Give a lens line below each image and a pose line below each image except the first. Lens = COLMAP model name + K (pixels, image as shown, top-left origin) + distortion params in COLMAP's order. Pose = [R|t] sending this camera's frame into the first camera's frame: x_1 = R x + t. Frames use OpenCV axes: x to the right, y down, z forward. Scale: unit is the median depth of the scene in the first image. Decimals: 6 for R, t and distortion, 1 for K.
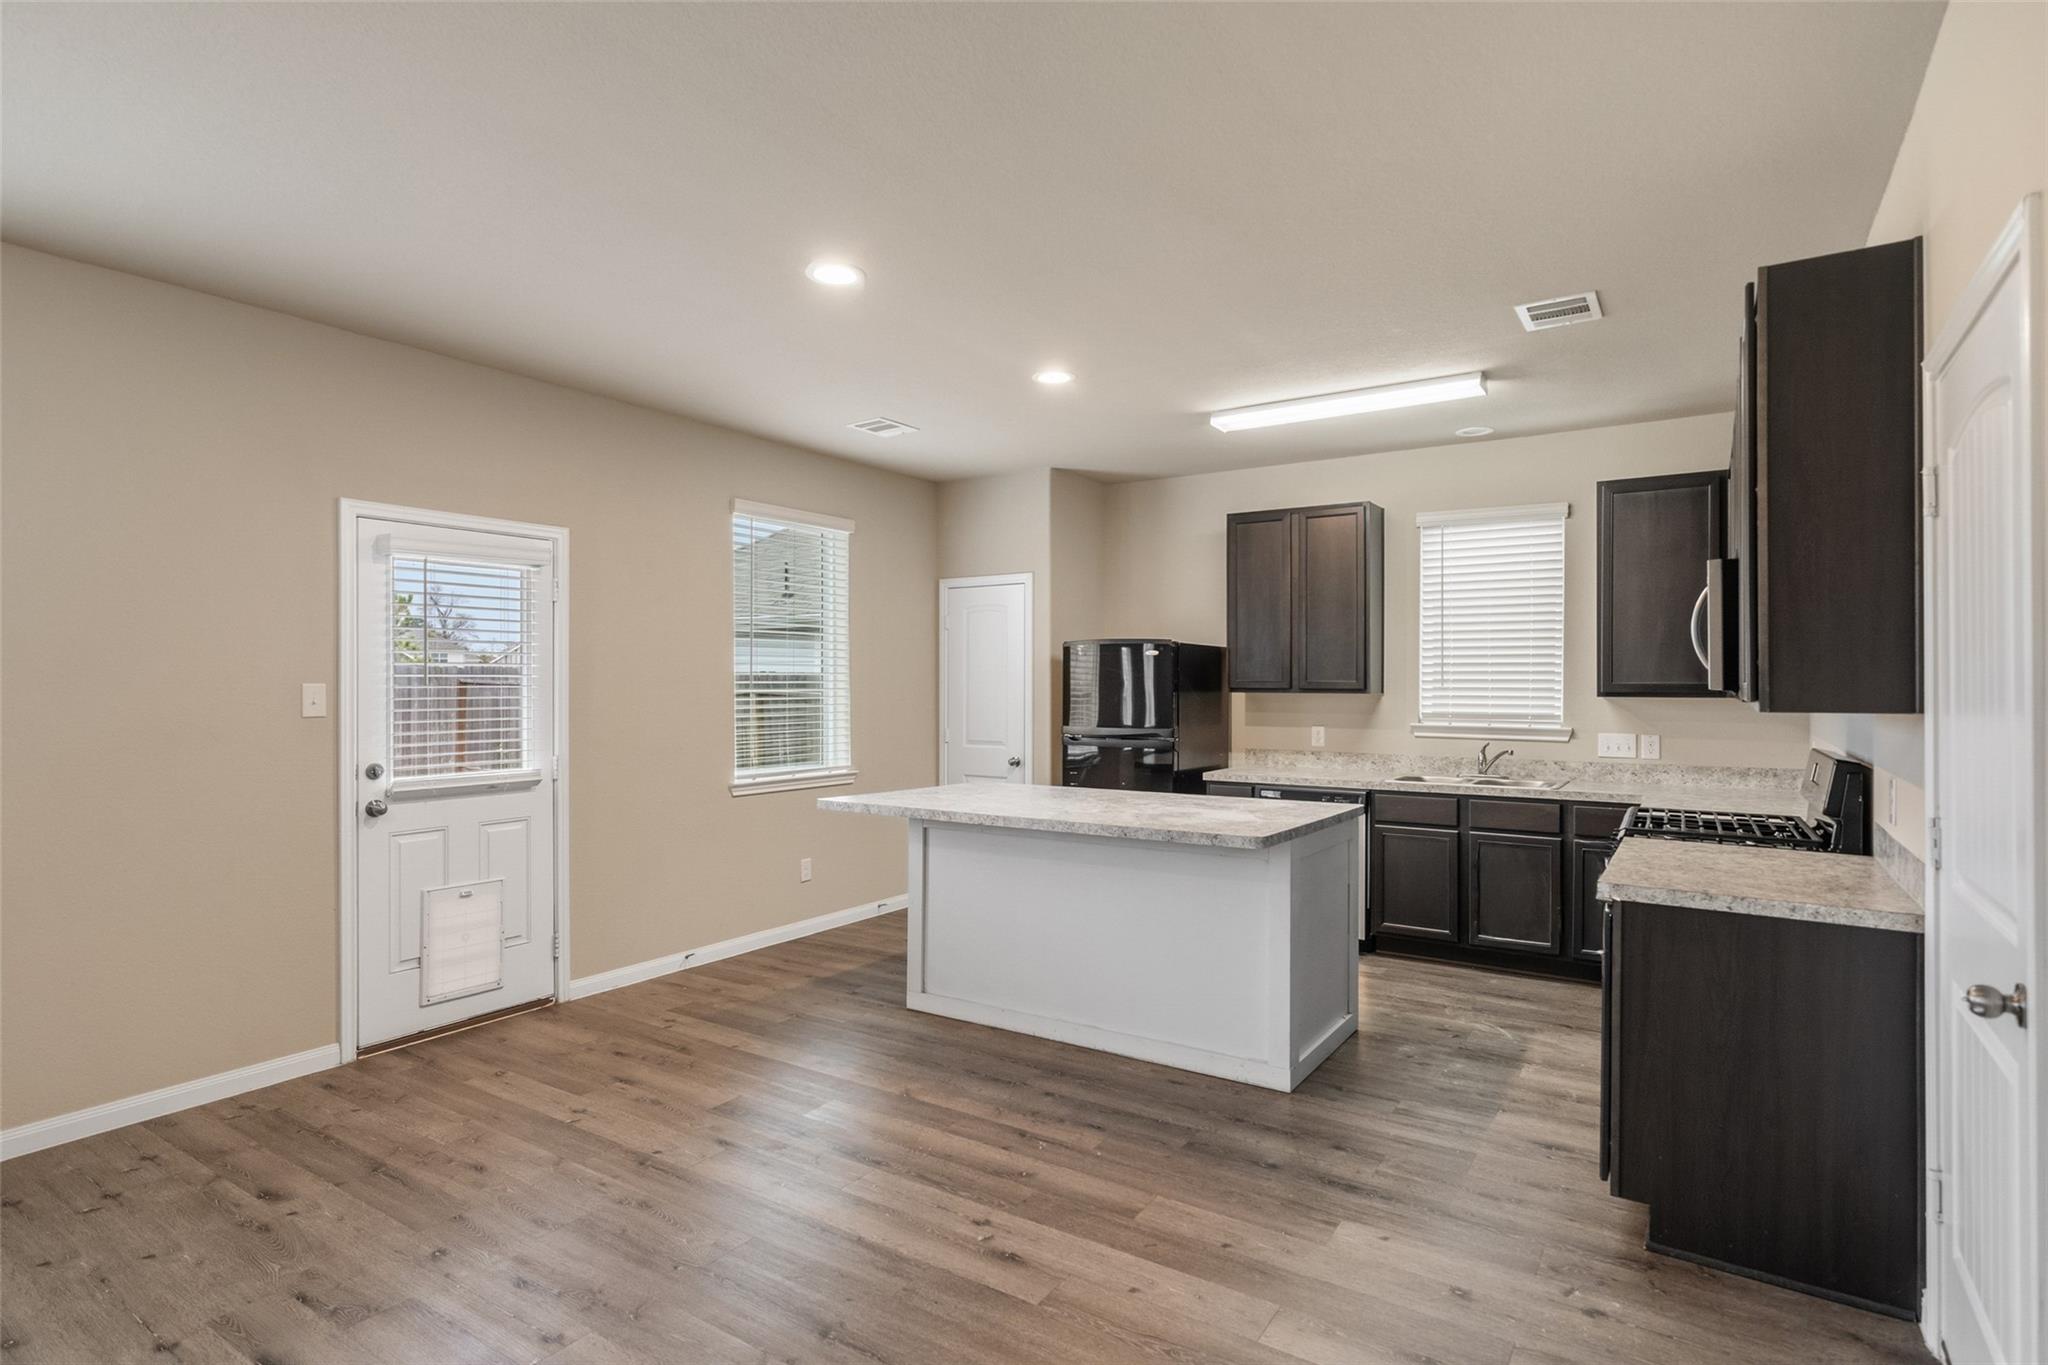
lens RADIAL K [[1038.0, 0, 1024.0], [0, 1038.0, 682.5], [0, 0, 1]] dist [0.001791, 0.000083]
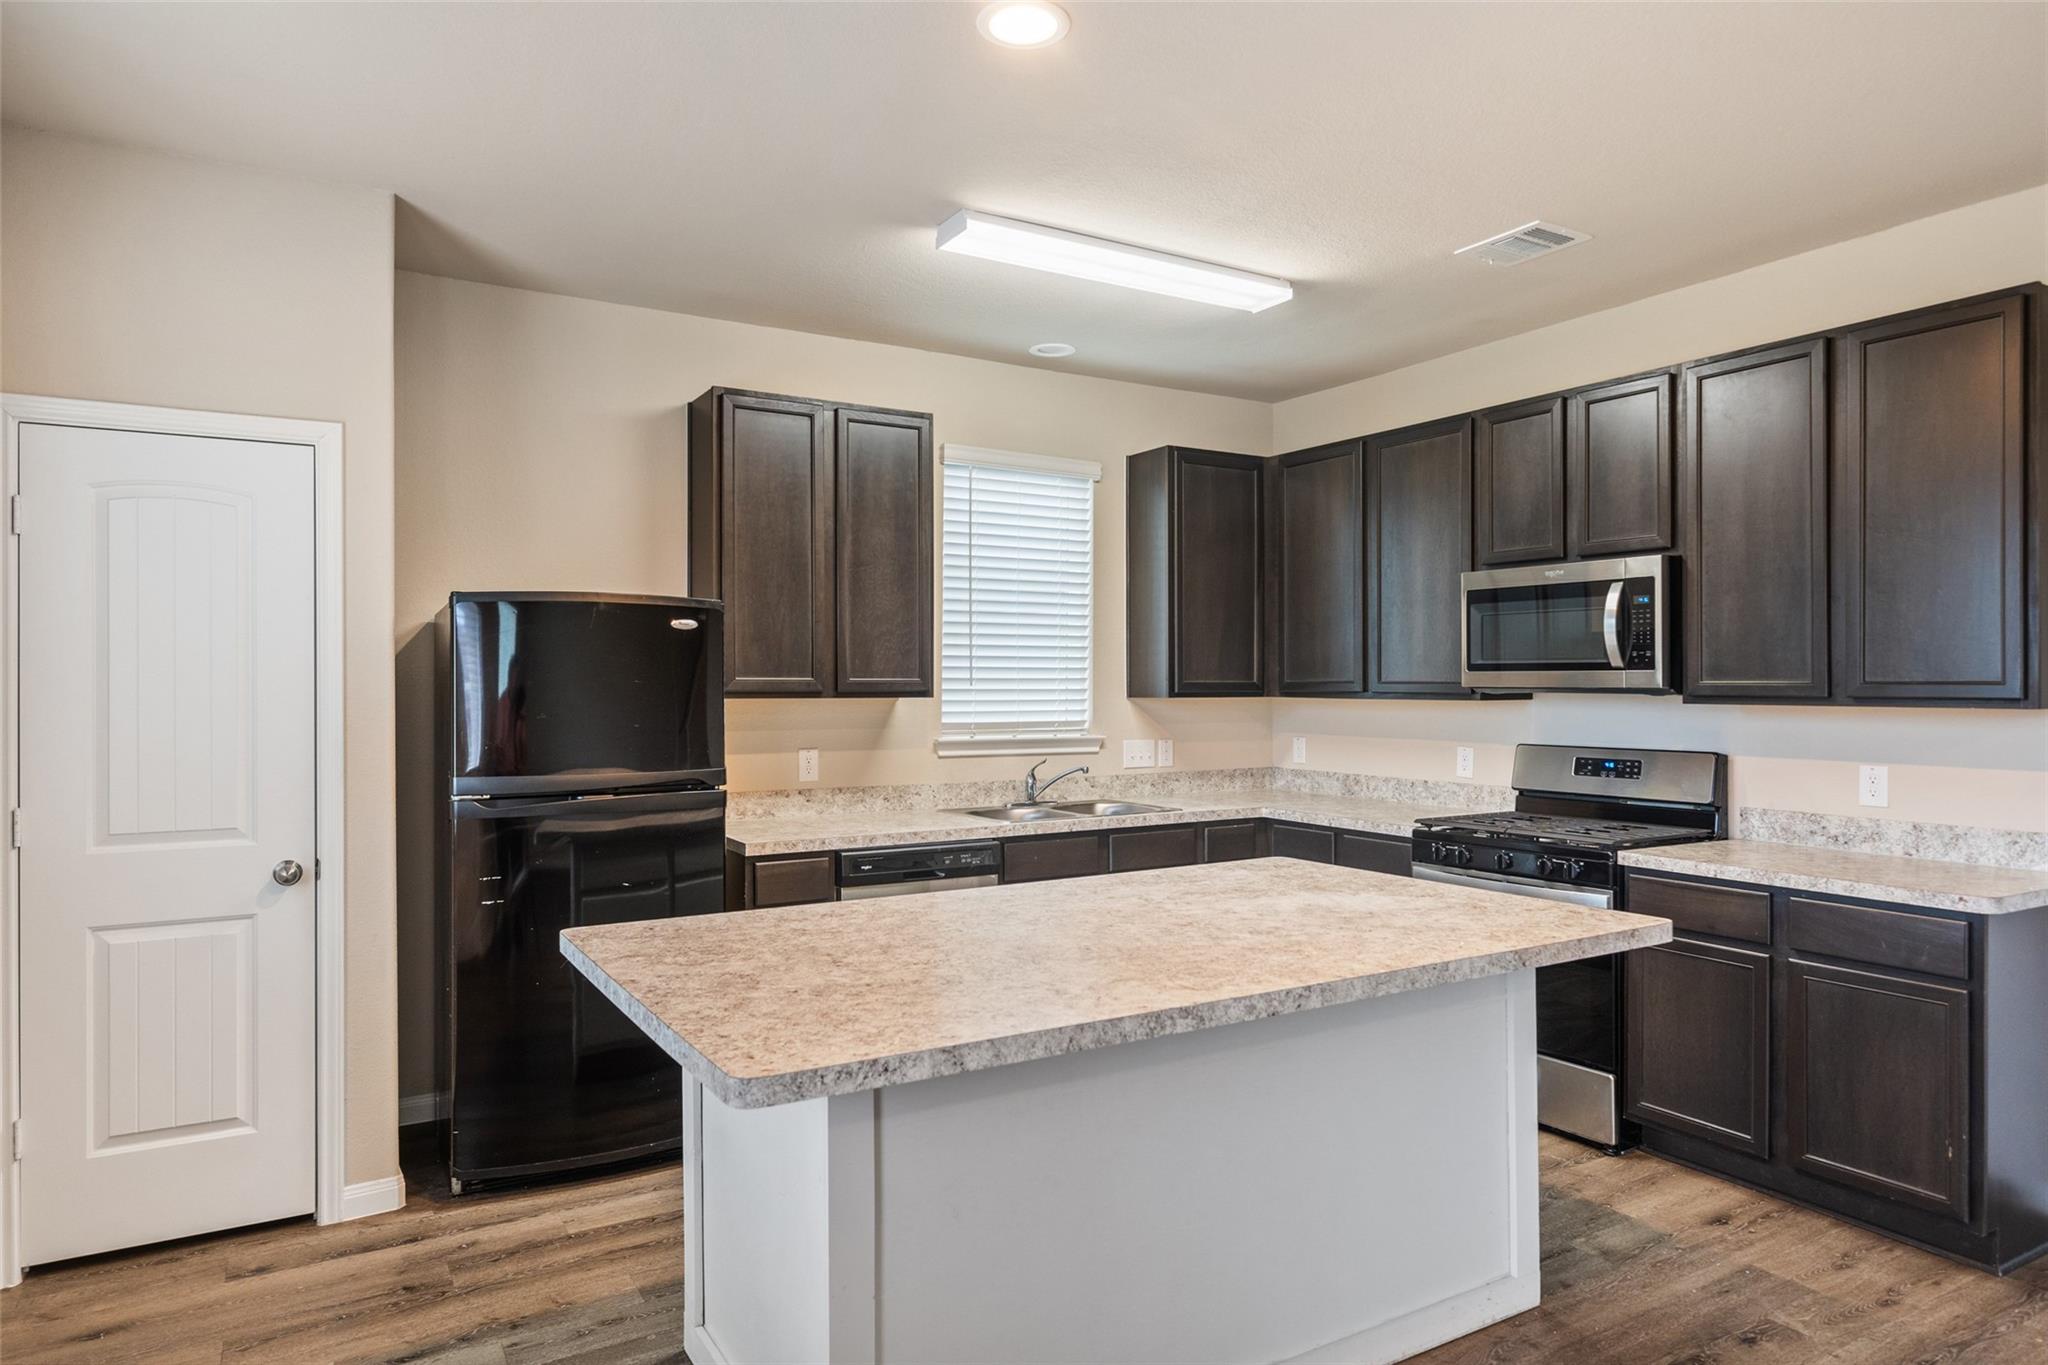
lens RADIAL K [[1229.1, 0, 1024.0], [0, 1229.1, 682.5], [0, 0, 1]] dist [0.002179, 0.000098]
pose [[0.437152, -0.001267, 0.899387, -0.505507], [0.000783, 0.999999, 0.001028, 0.000058], [-0.899387, 0.000255, 0.437152, 0.821563]]
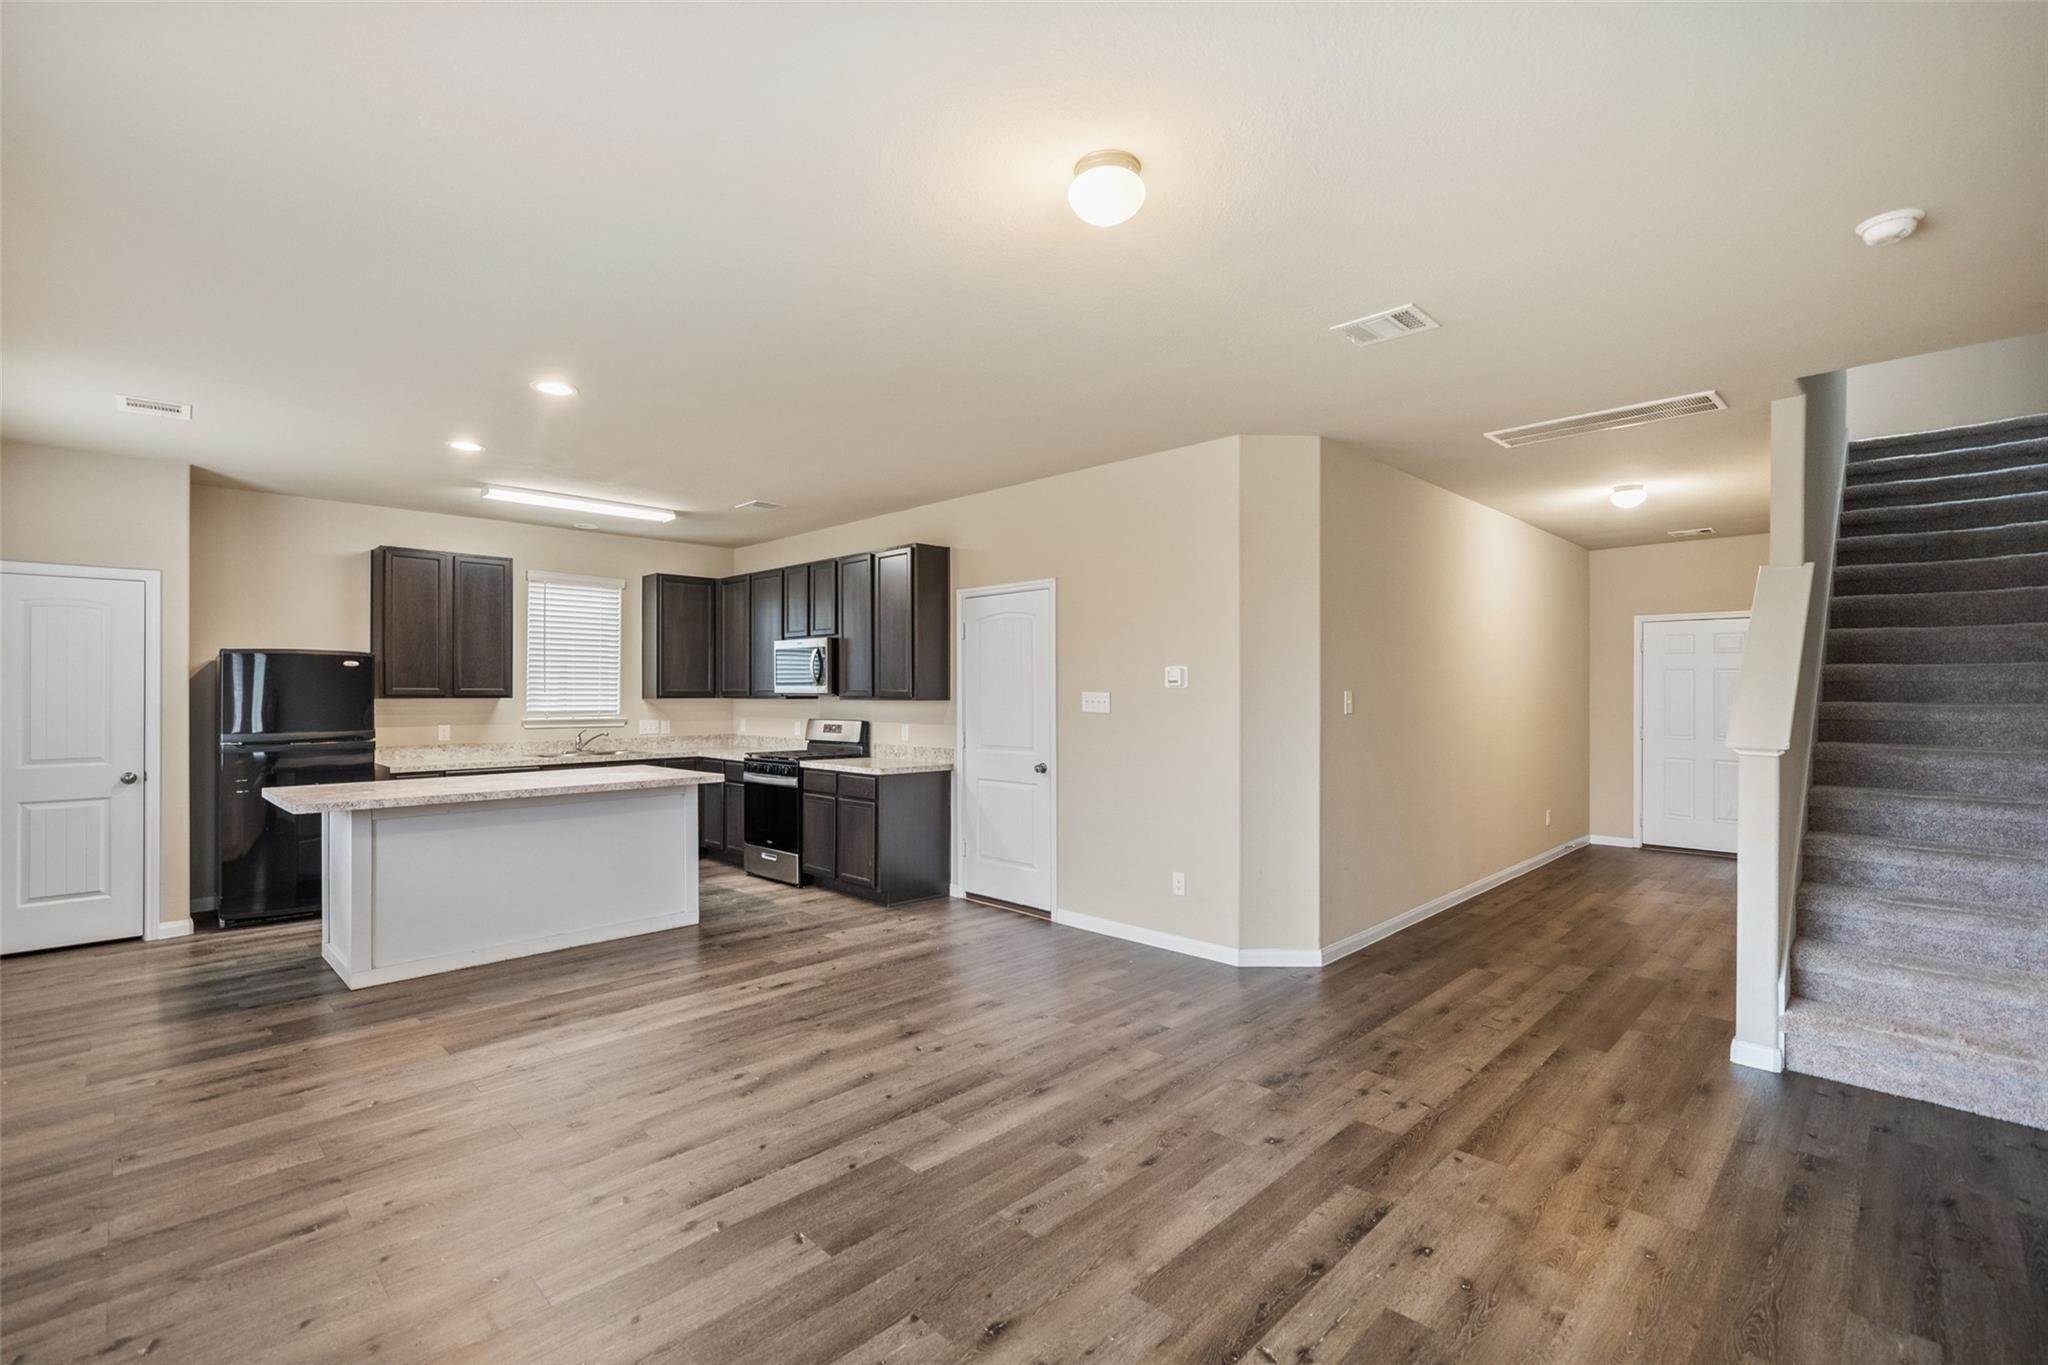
lens RADIAL K [[902.4, 0, 1026.2], [0, 902.4, 686.8], [0, 0, 1]] dist [-0.001869, -0.000468]
pose [[0.193861, 0.004656, 0.981018, -0.979992], [0.000009, 0.999989, -0.004748, 0.001553], [-0.981029, 0.000929, 0.193859, 0.137491]]
